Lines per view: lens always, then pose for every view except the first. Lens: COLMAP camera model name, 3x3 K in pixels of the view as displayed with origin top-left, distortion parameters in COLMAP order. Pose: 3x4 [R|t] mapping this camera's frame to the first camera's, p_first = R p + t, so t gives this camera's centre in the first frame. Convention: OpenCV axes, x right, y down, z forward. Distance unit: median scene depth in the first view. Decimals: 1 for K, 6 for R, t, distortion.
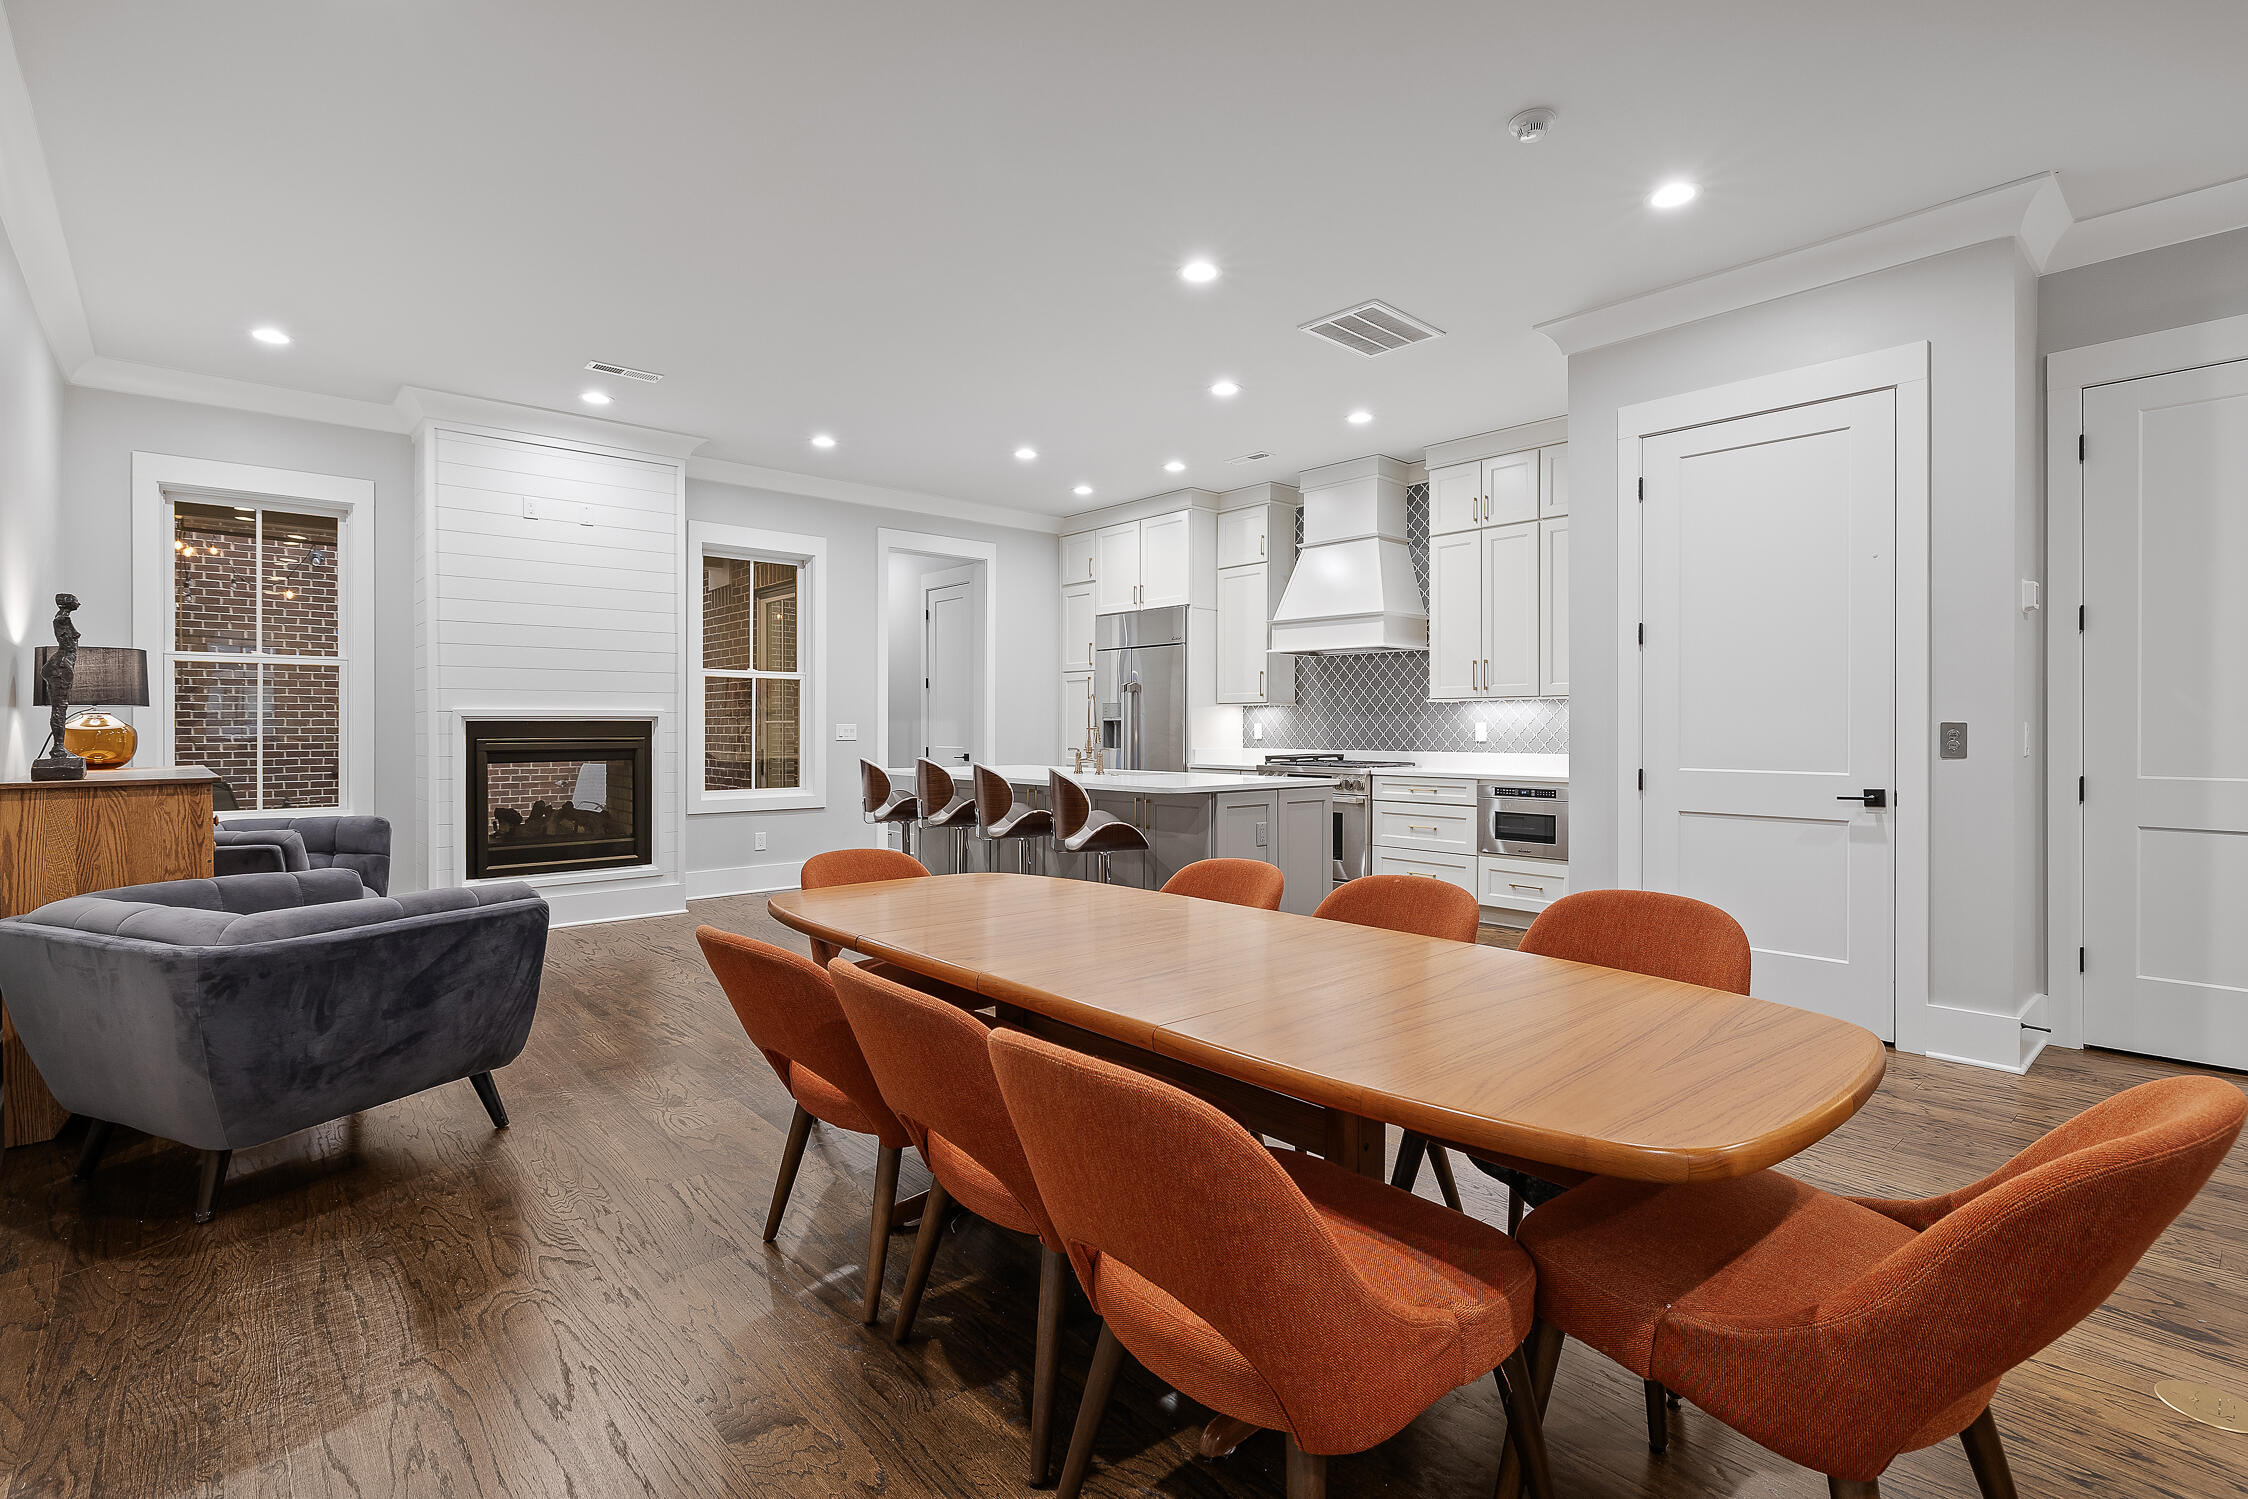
lens RADIAL K [[1049.5, 0, 1124.3], [0, 1049.5, 731.0], [0, 0, 1]] dist [-0.004155, 0.000366]
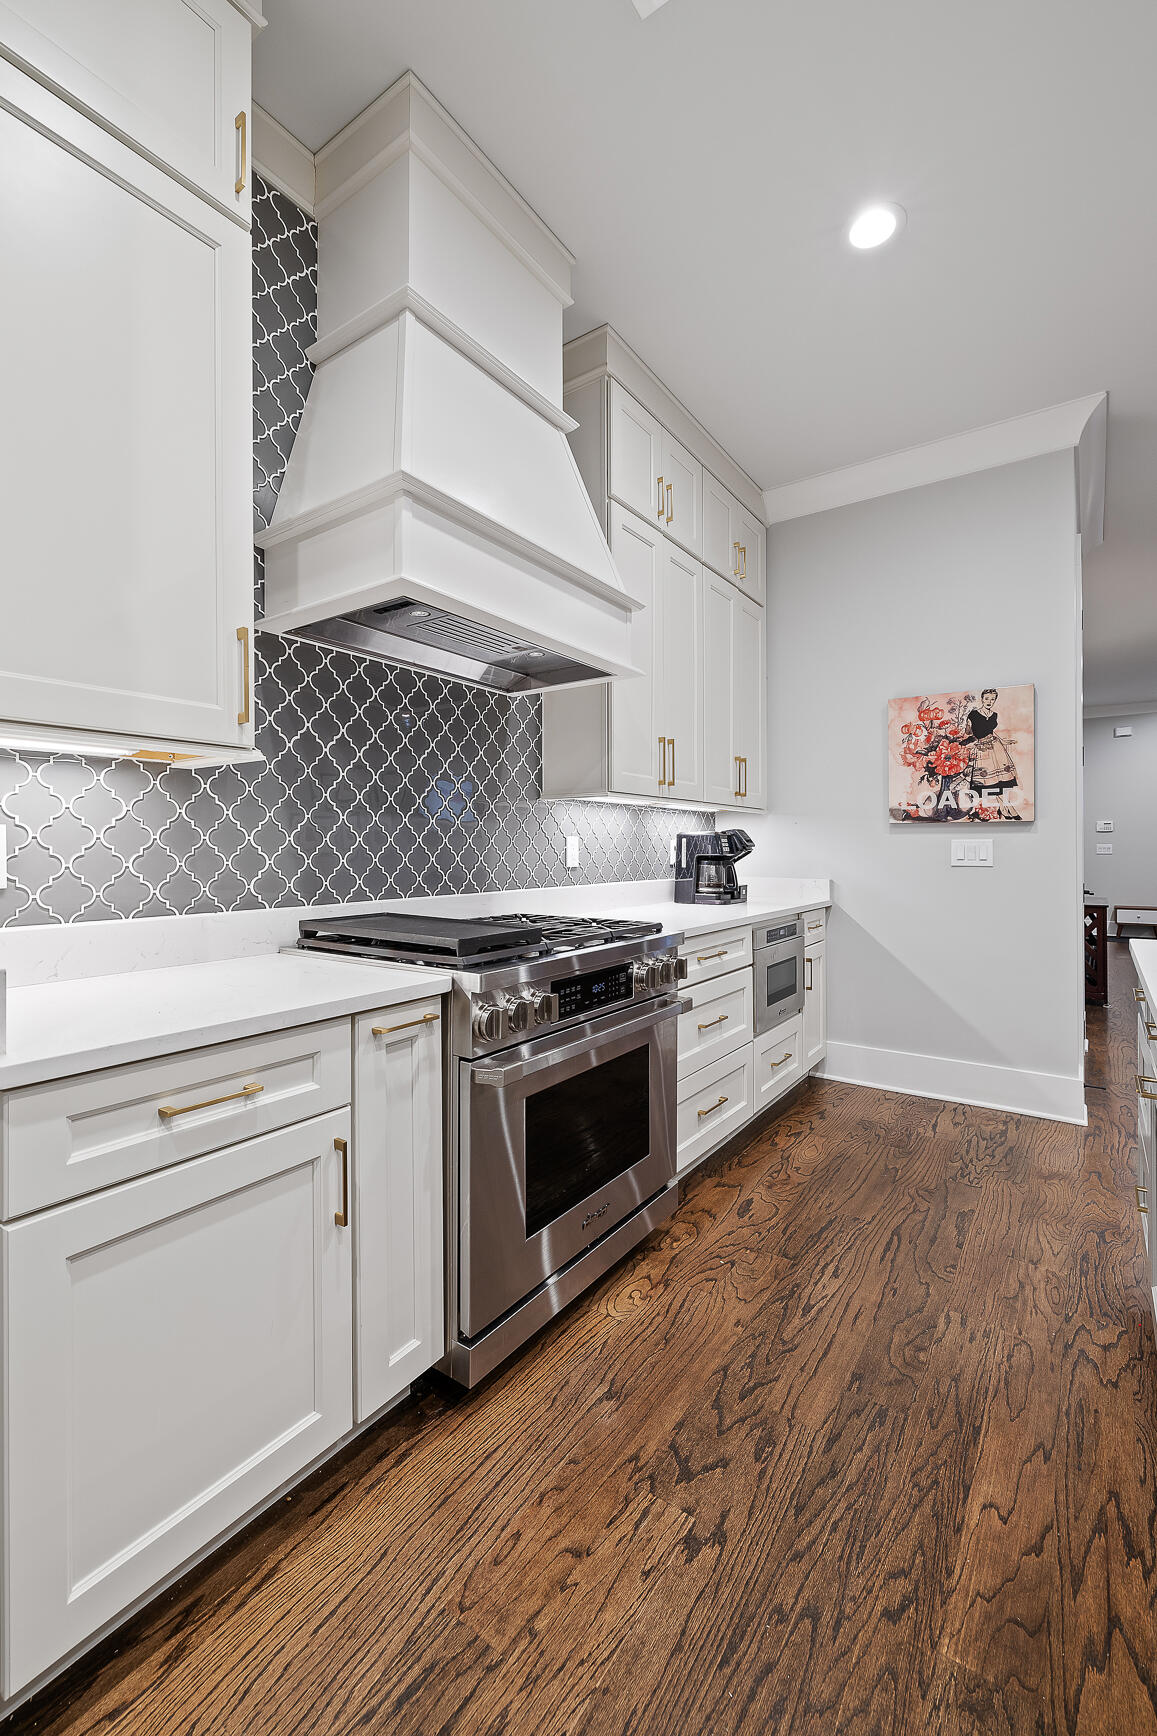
lens RADIAL K [[734.5, 0, 574.3], [0, 734.5, 845.4], [0, 0, 1]] dist [0.000113, 0.000275]
pose [[-0.230028, 0.002598, 0.973181, -0.077756], [0.004378, 0.999989, -0.001634, -0.002092], [-0.973174, 0.003885, -0.230037, 1.120298]]
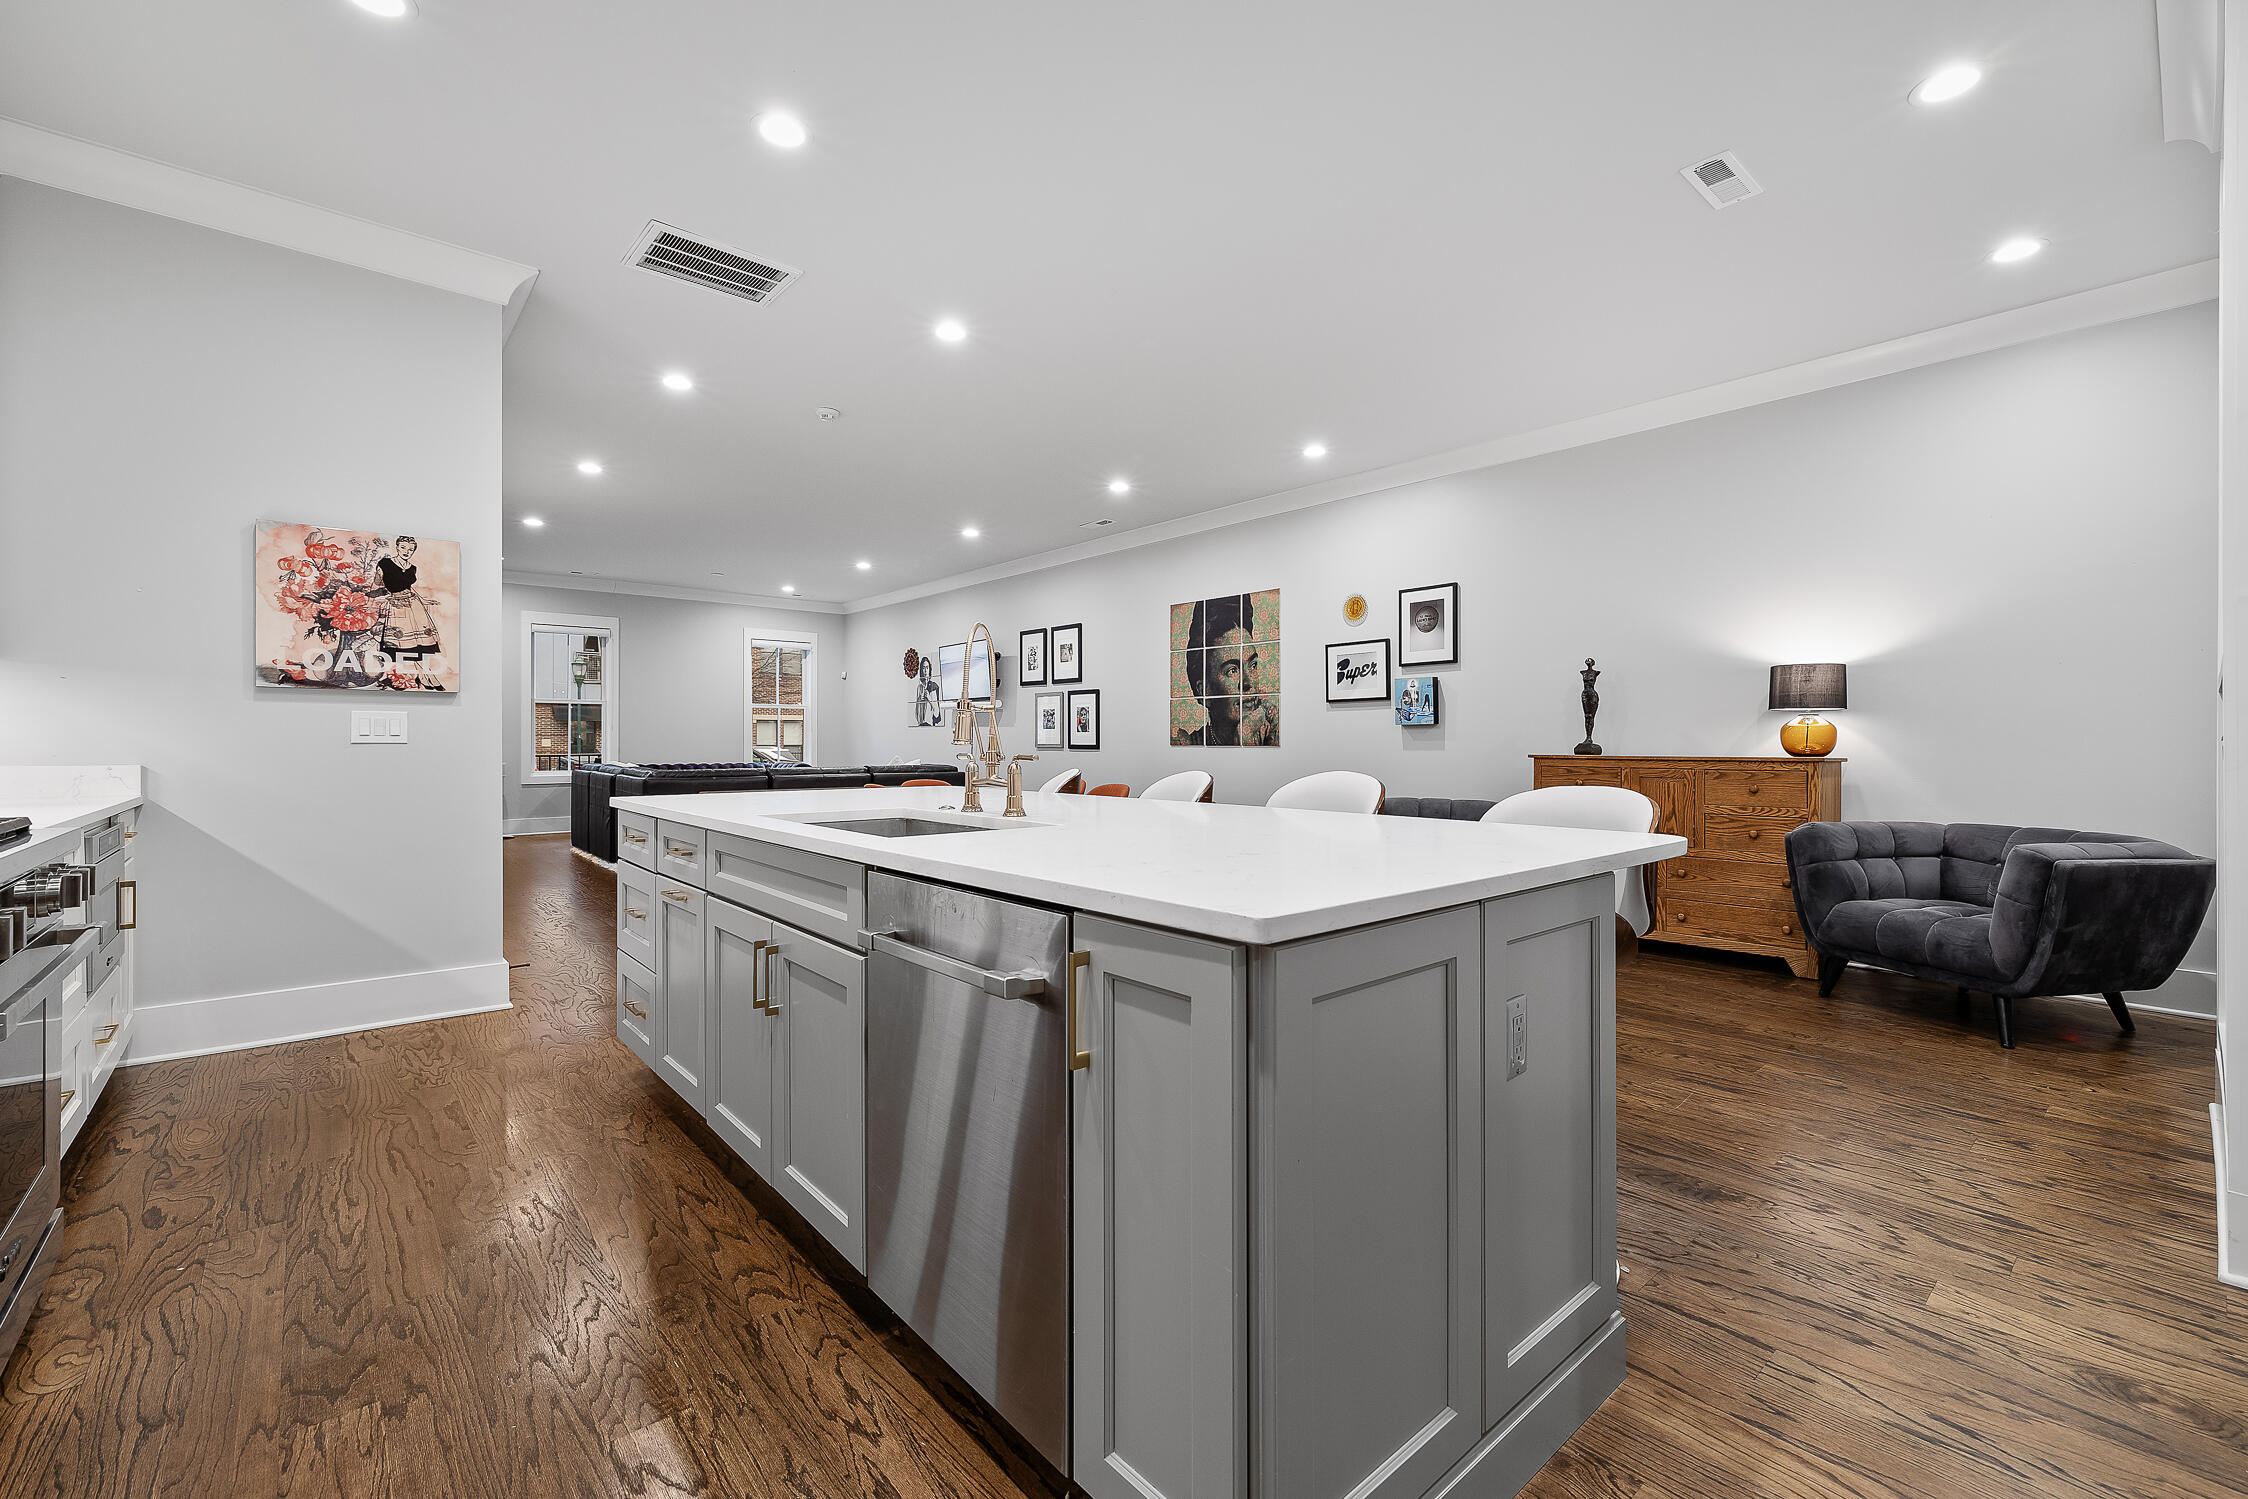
lens RADIAL K [[948.0, 0, 1124.6], [0, 948.0, 733.0], [0, 0, 1]] dist [0.000729, 0.000050]
pose [[-0.999906, -0.002477, 0.013466, -0.084854], [-0.002555, 0.999980, -0.005845, 0.008785], [-0.013451, -0.005879, -0.999892, 1.275925]]
